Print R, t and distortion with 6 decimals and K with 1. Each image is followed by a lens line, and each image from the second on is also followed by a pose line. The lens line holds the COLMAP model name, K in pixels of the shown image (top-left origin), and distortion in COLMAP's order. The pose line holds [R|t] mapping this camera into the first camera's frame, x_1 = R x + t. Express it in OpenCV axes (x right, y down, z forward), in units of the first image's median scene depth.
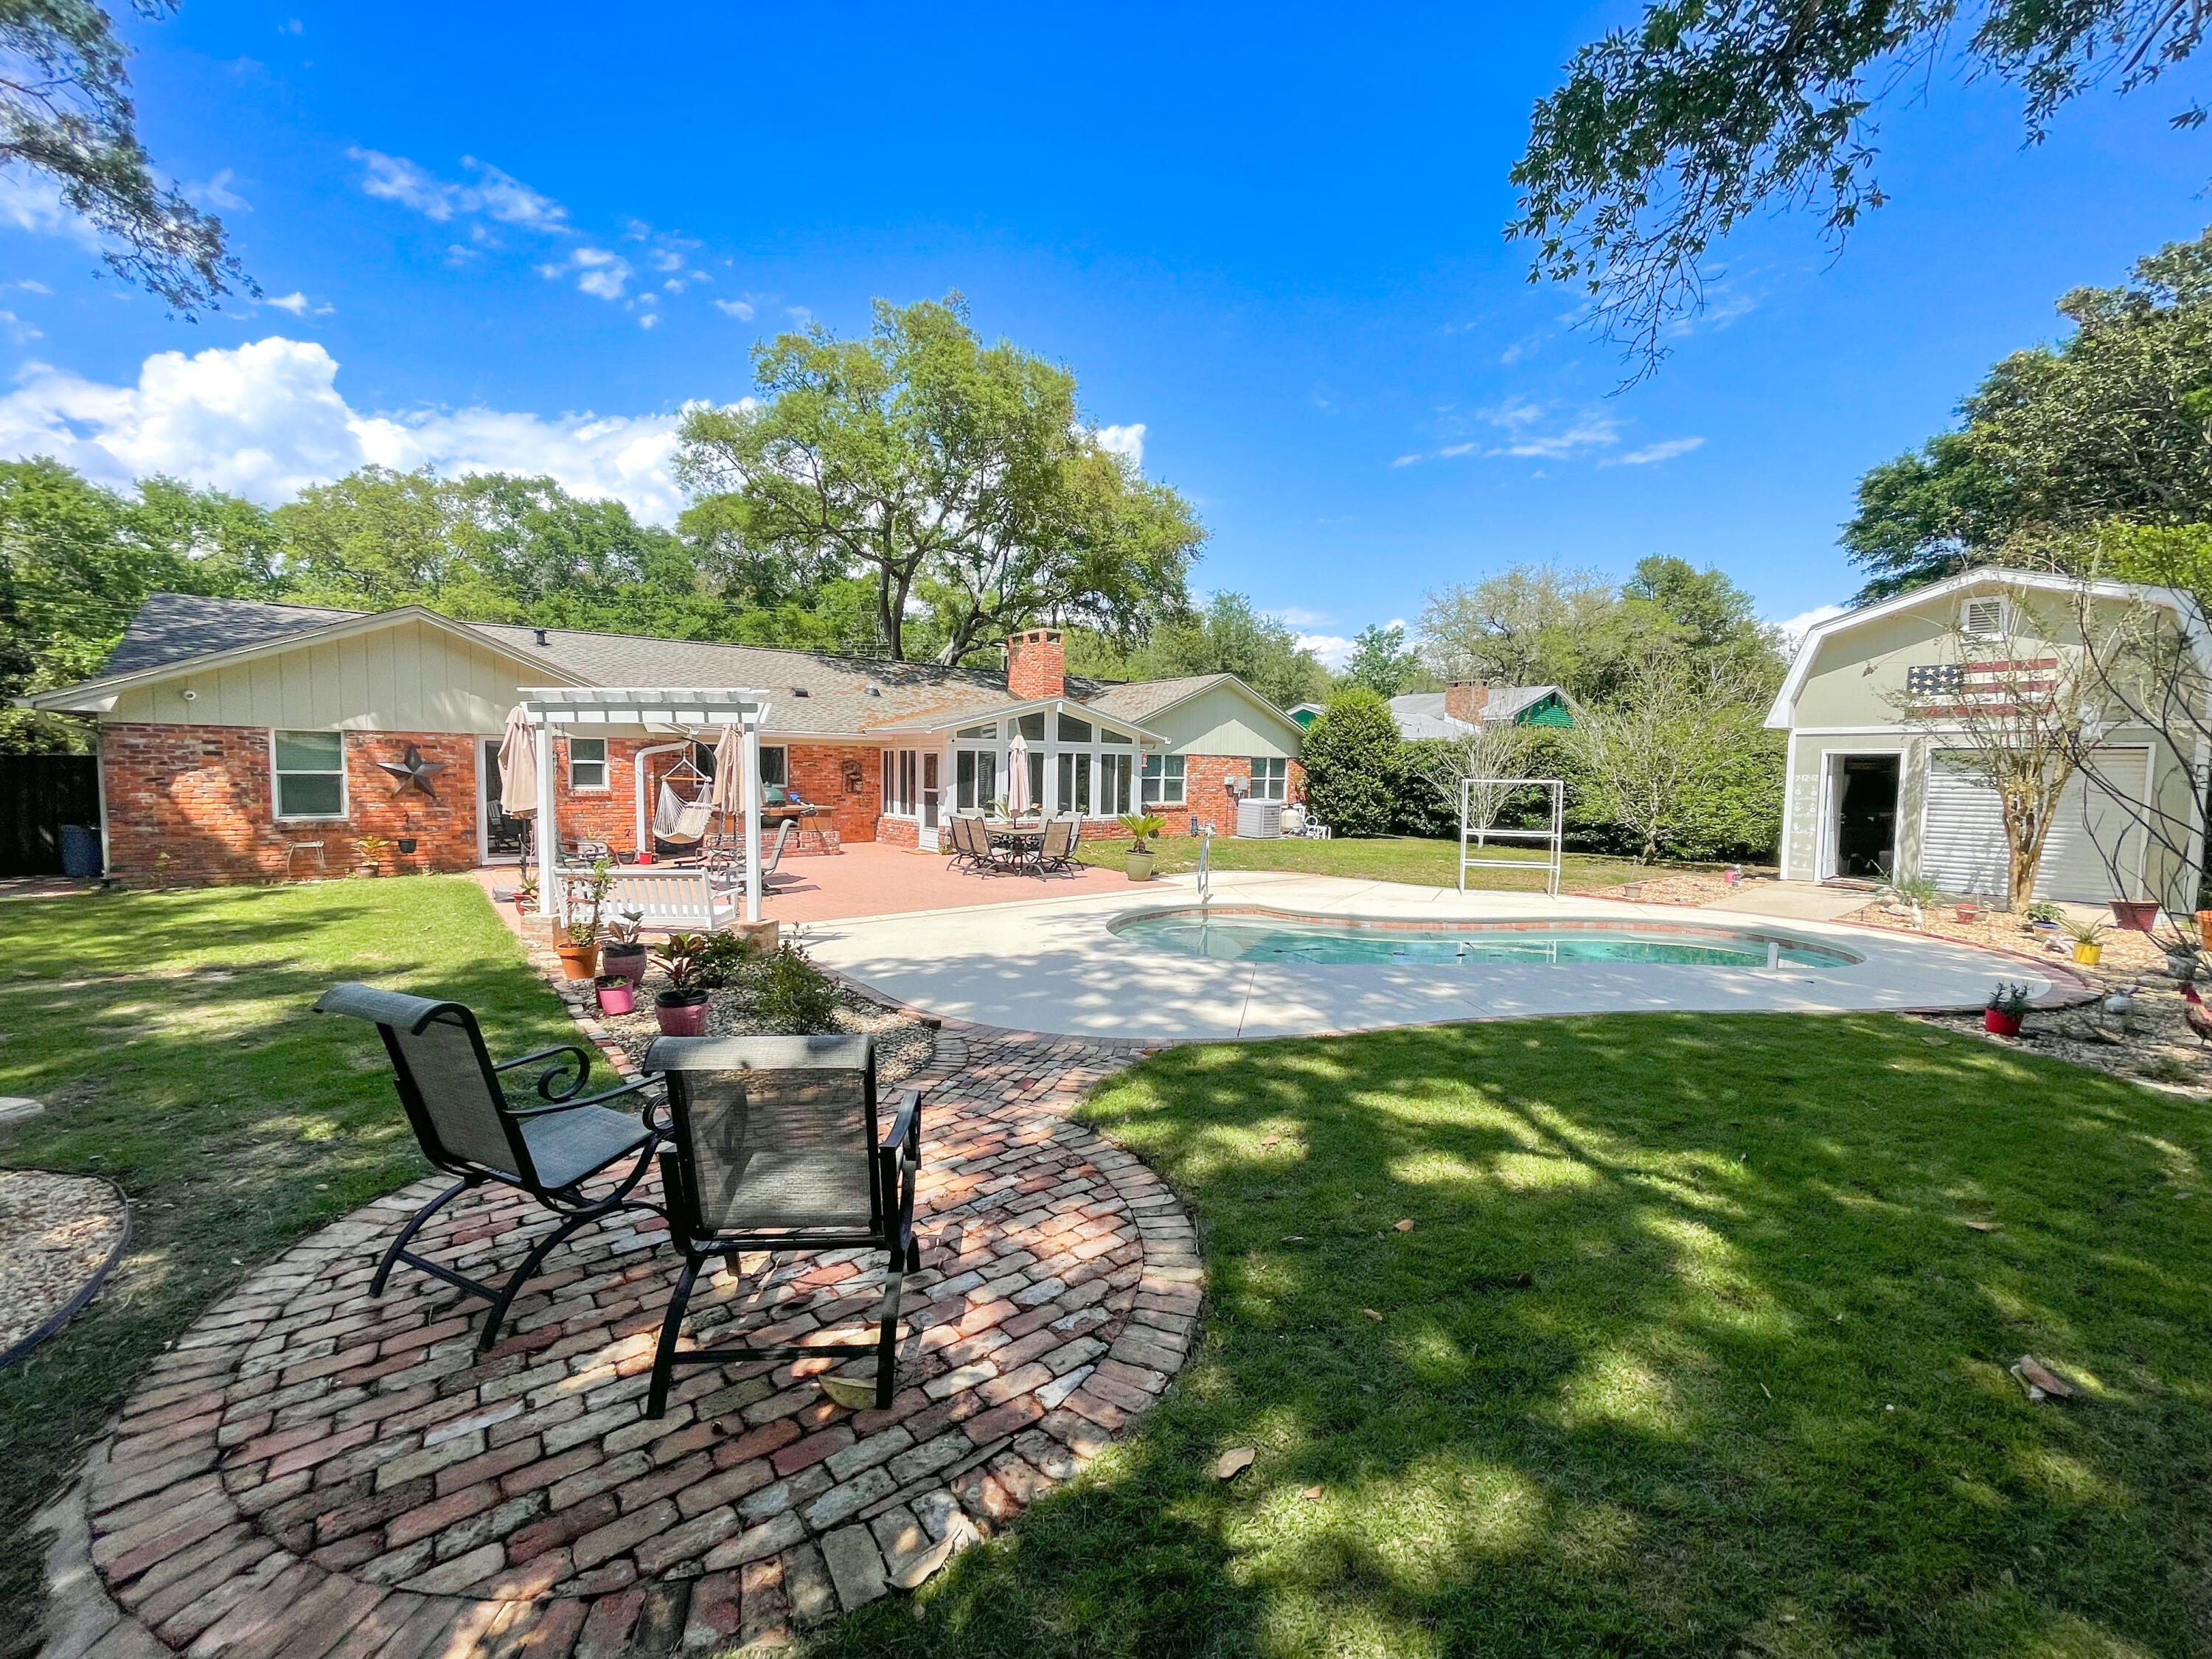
lens RADIAL K [[895.3, 0, 1103.6], [0, 895.3, 808.2], [0, 0, 1]] dist [0.004162, 0.000241]
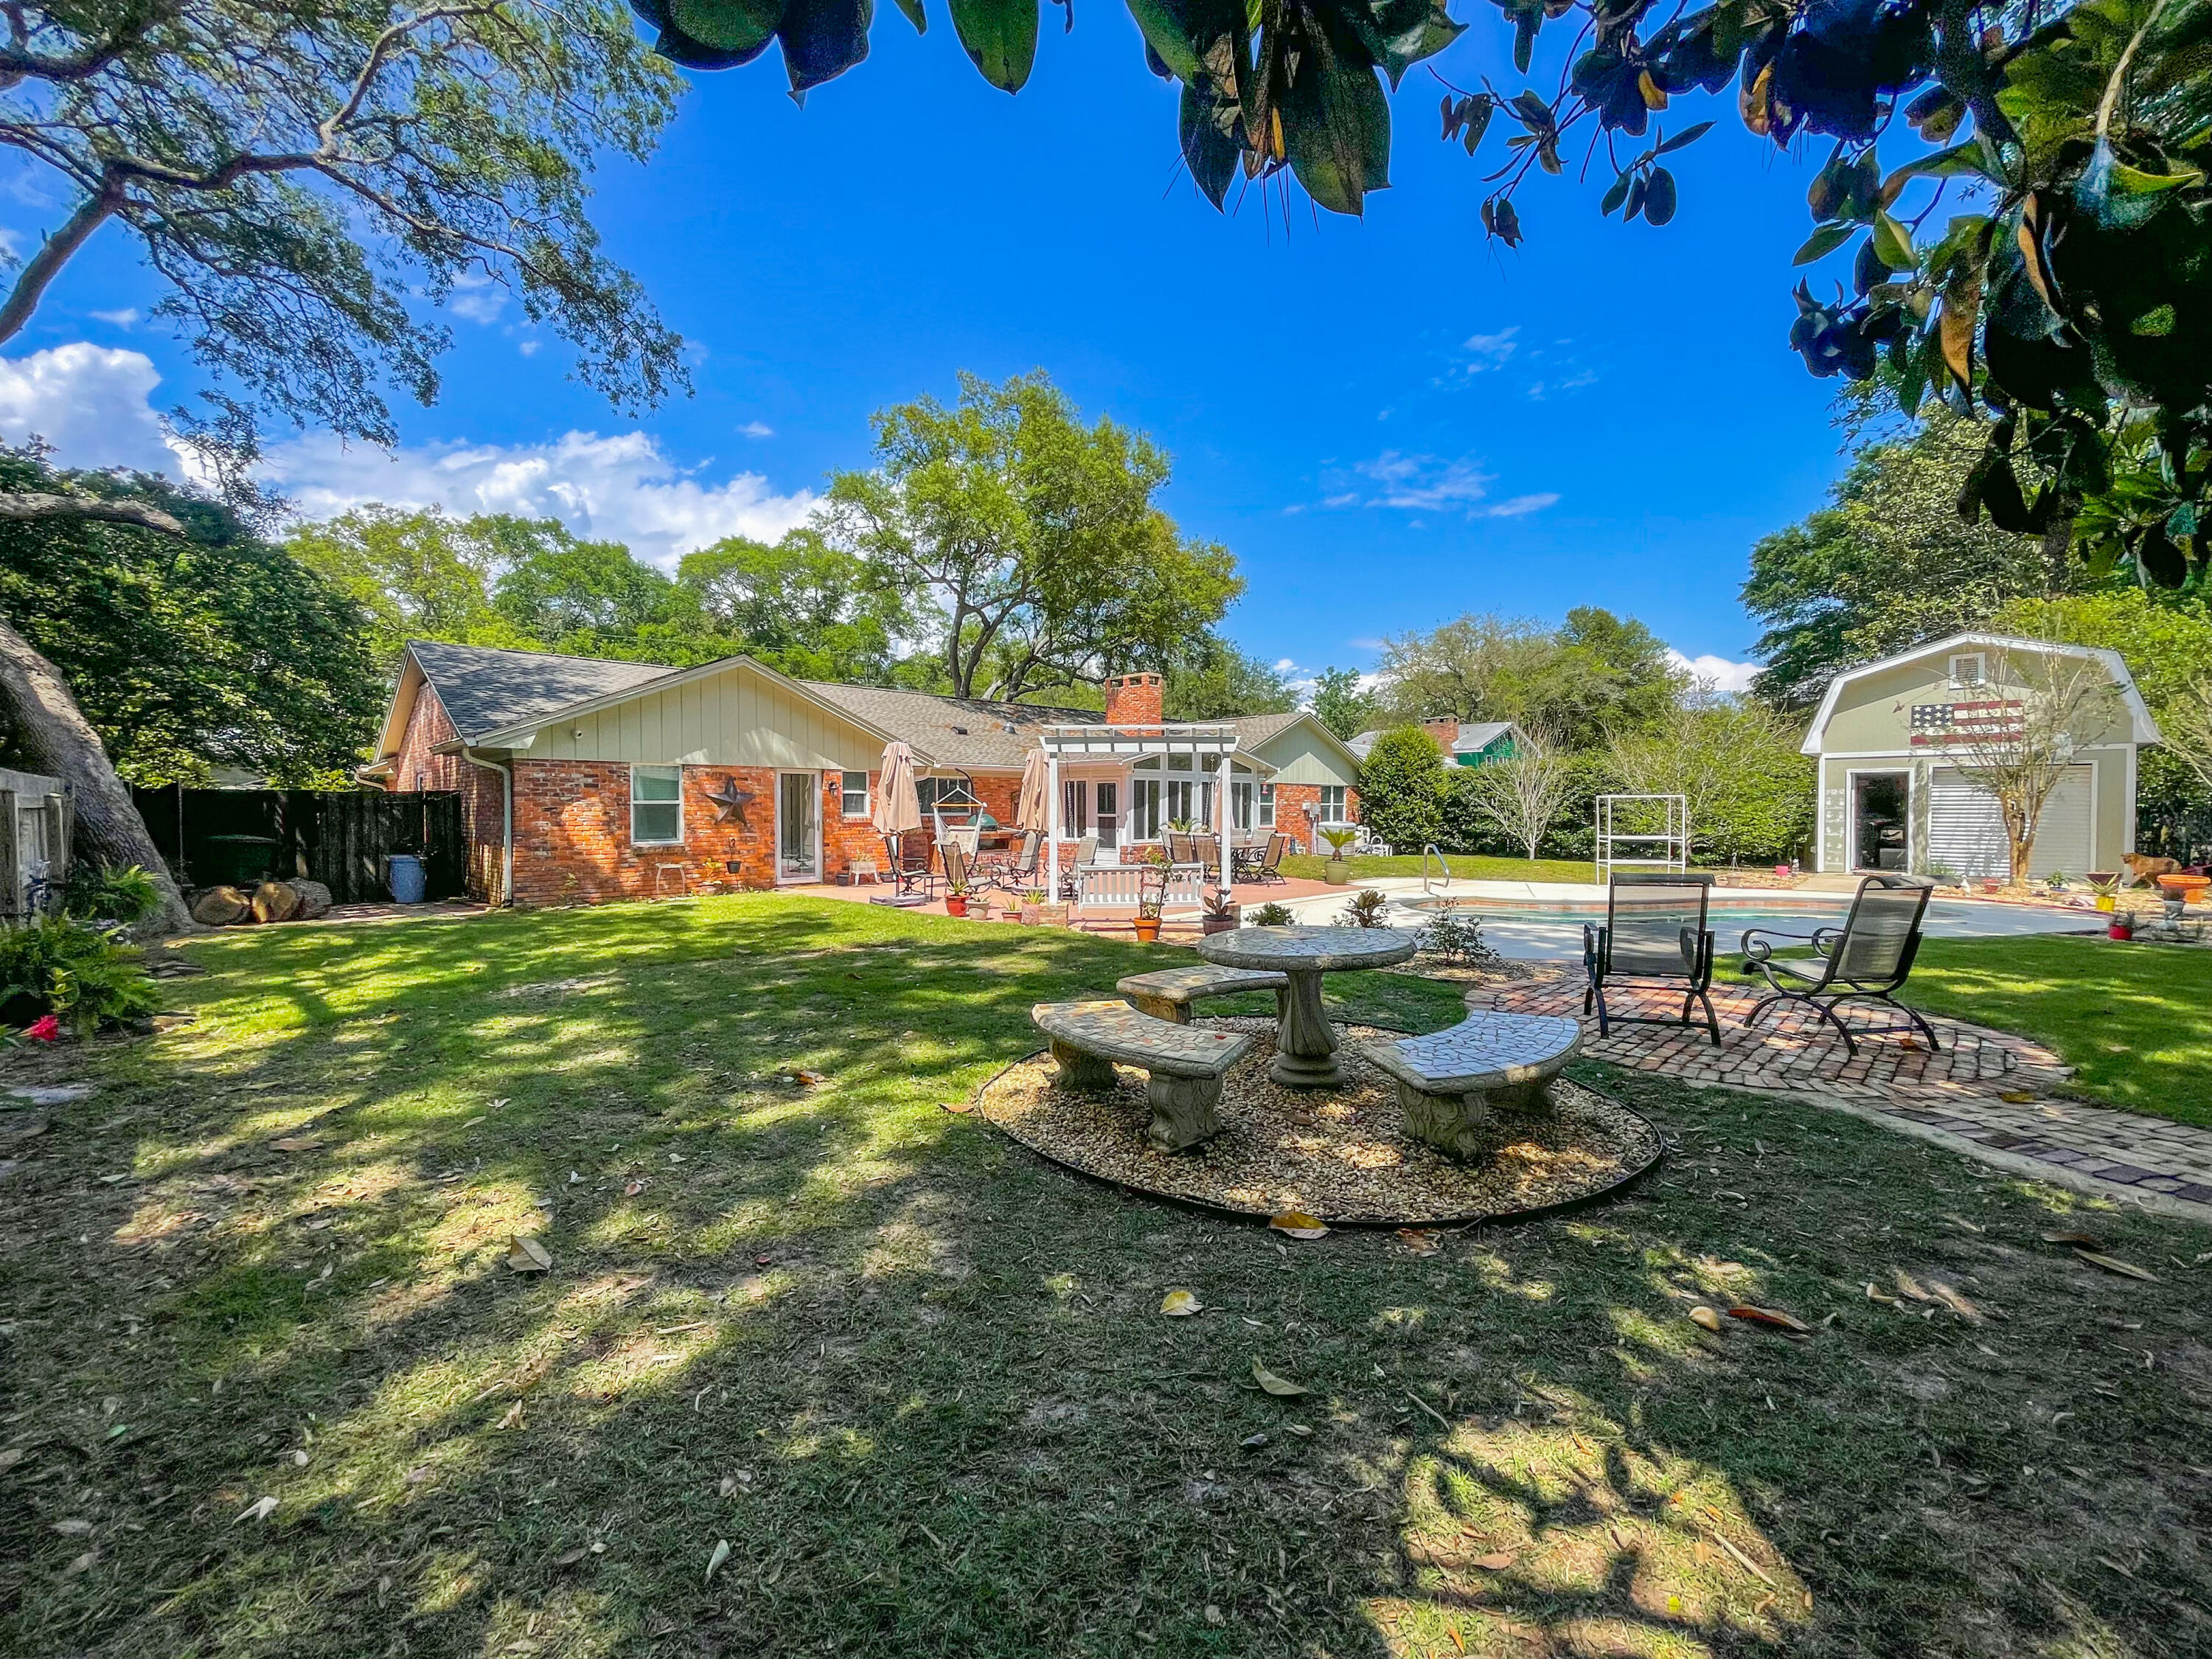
lens RADIAL K [[894.4, 0, 1105.3], [0, 894.4, 819.0], [0, 0, 1]] dist [-0.001470, 0.000053]
pose [[0.993529, -0.016162, 0.112422, -0.309114], [0.019507, 0.999397, -0.028712, 0.016452], [-0.111890, 0.030720, 0.993246, -0.119562]]
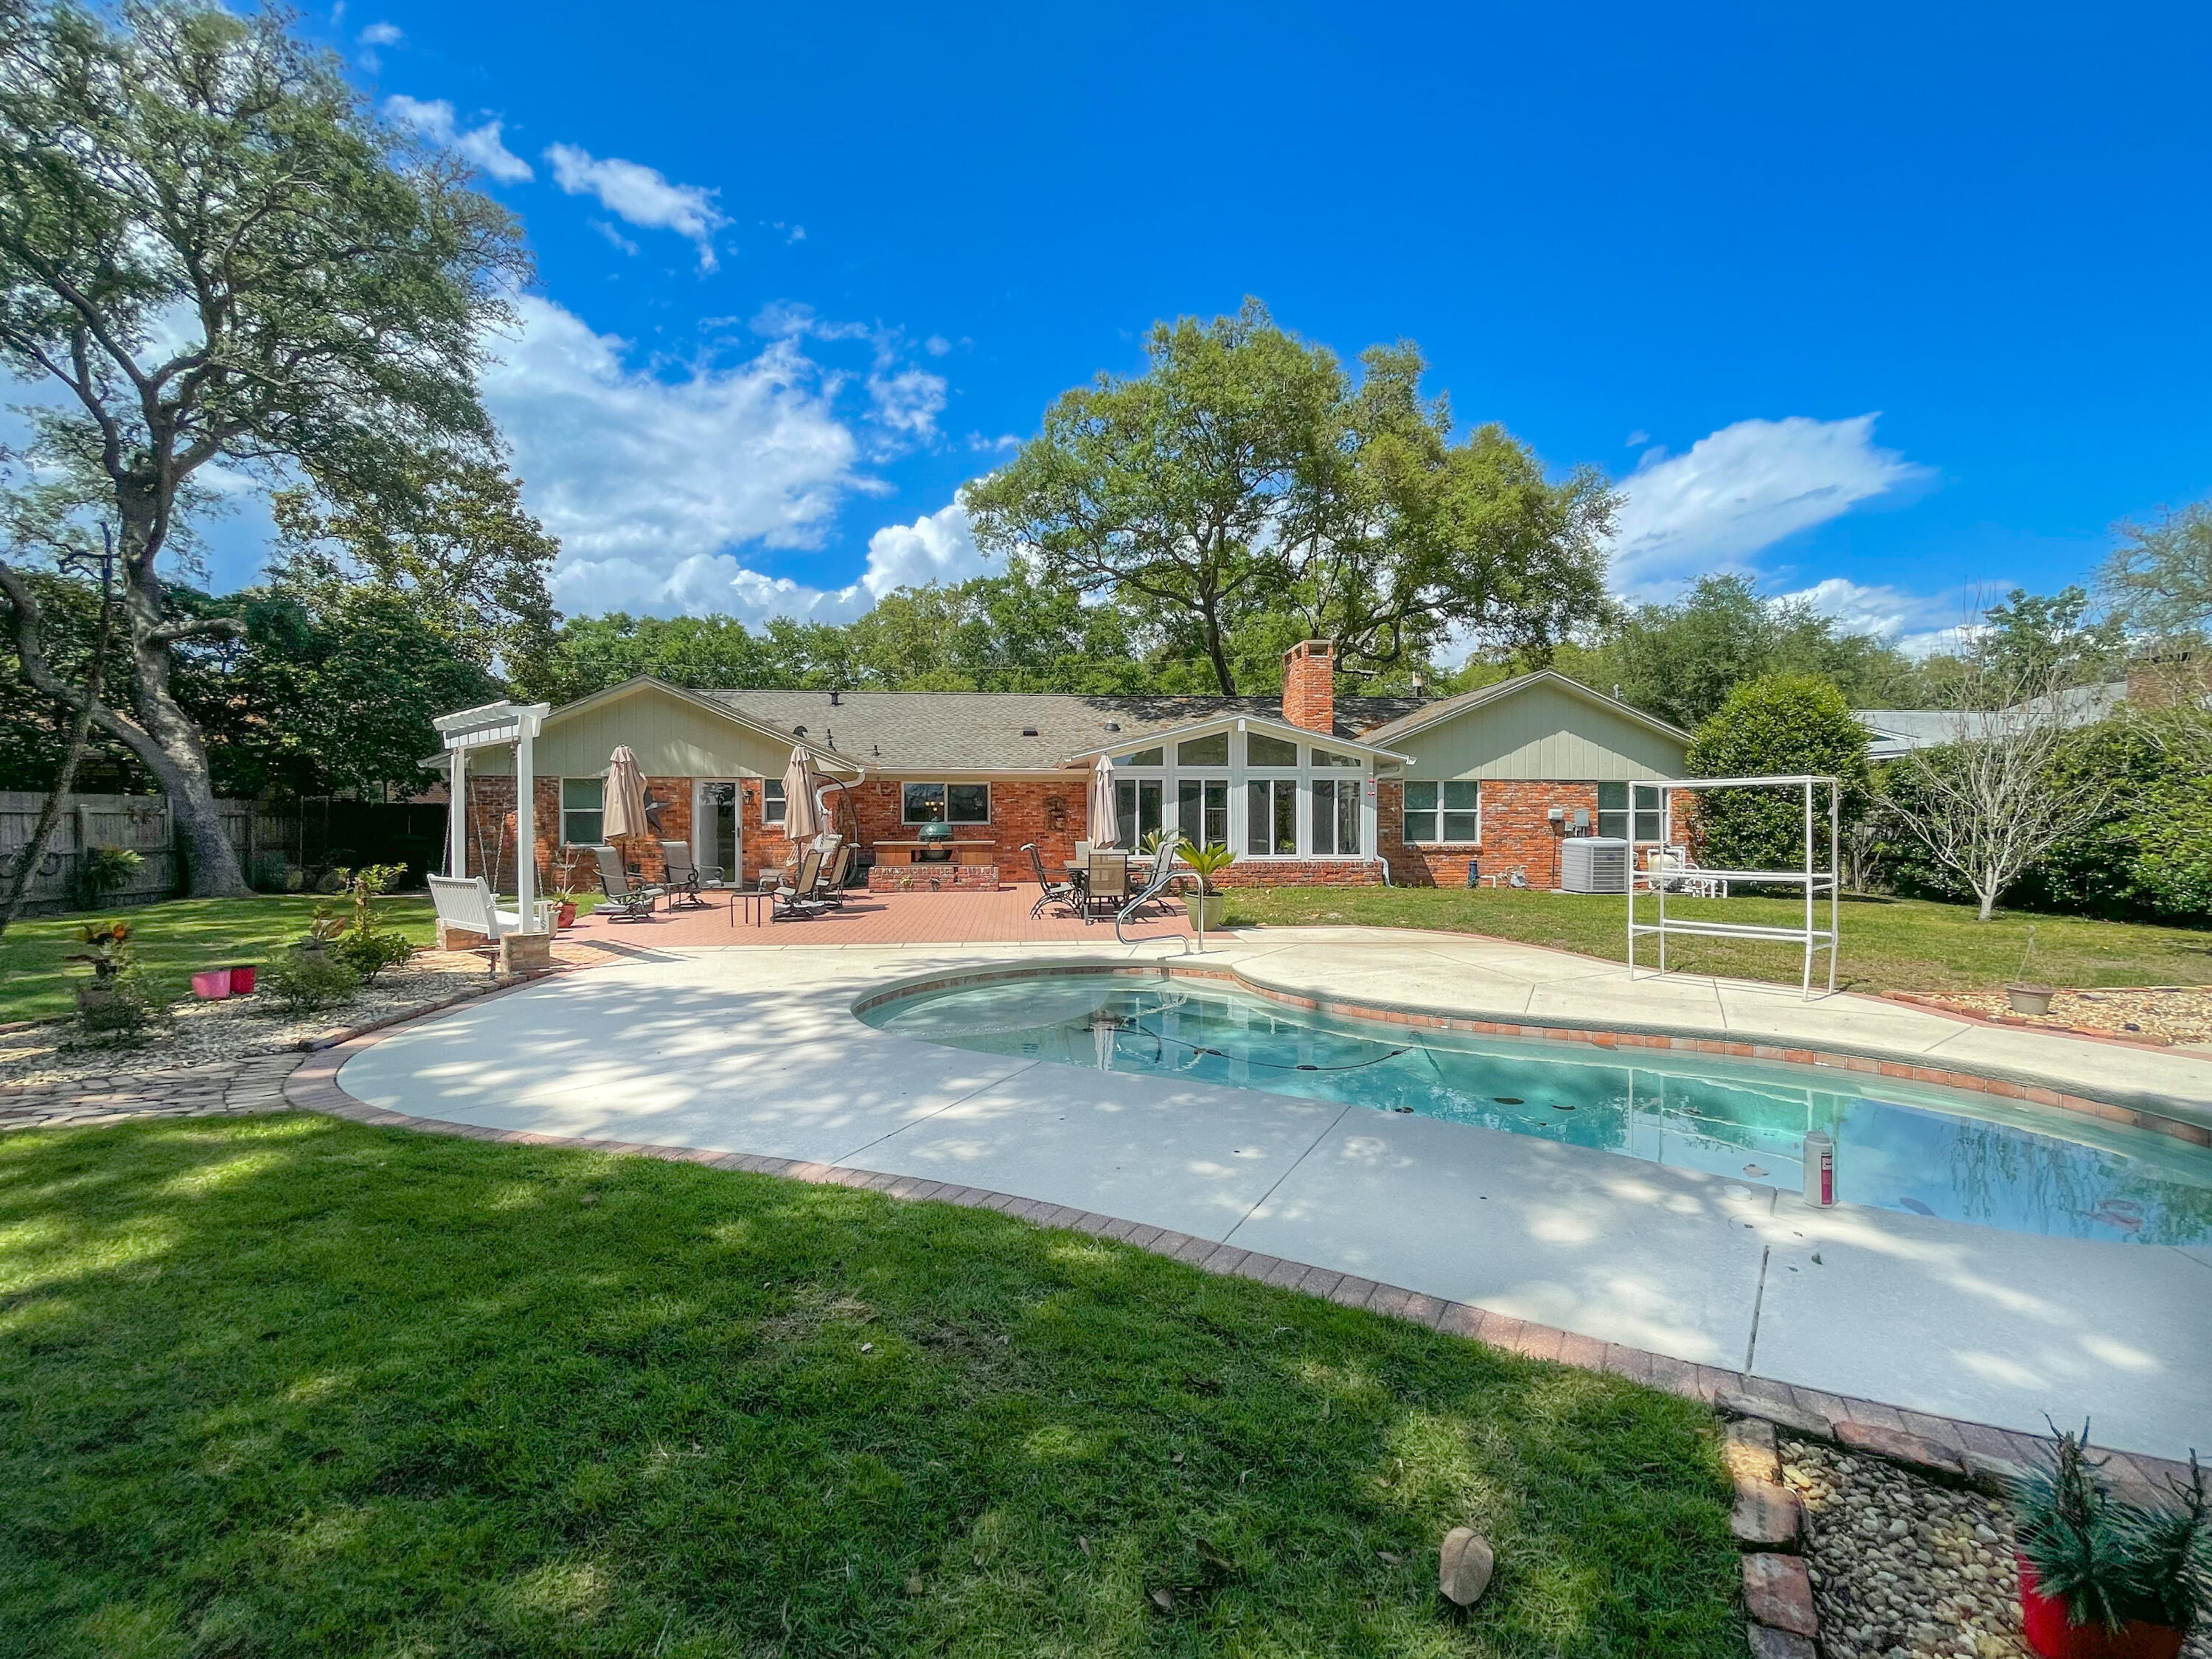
lens RADIAL K [[897.3, 0, 1106.2], [0, 897.3, 821.7], [0, 0, 1]] dist [-0.010139, 0.011575]
pose [[0.831821, -0.014024, -0.554867, 0.313765], [-0.012097, 0.998985, -0.043386, 0.016082], [0.554912, 0.042801, 0.830807, 0.227703]]
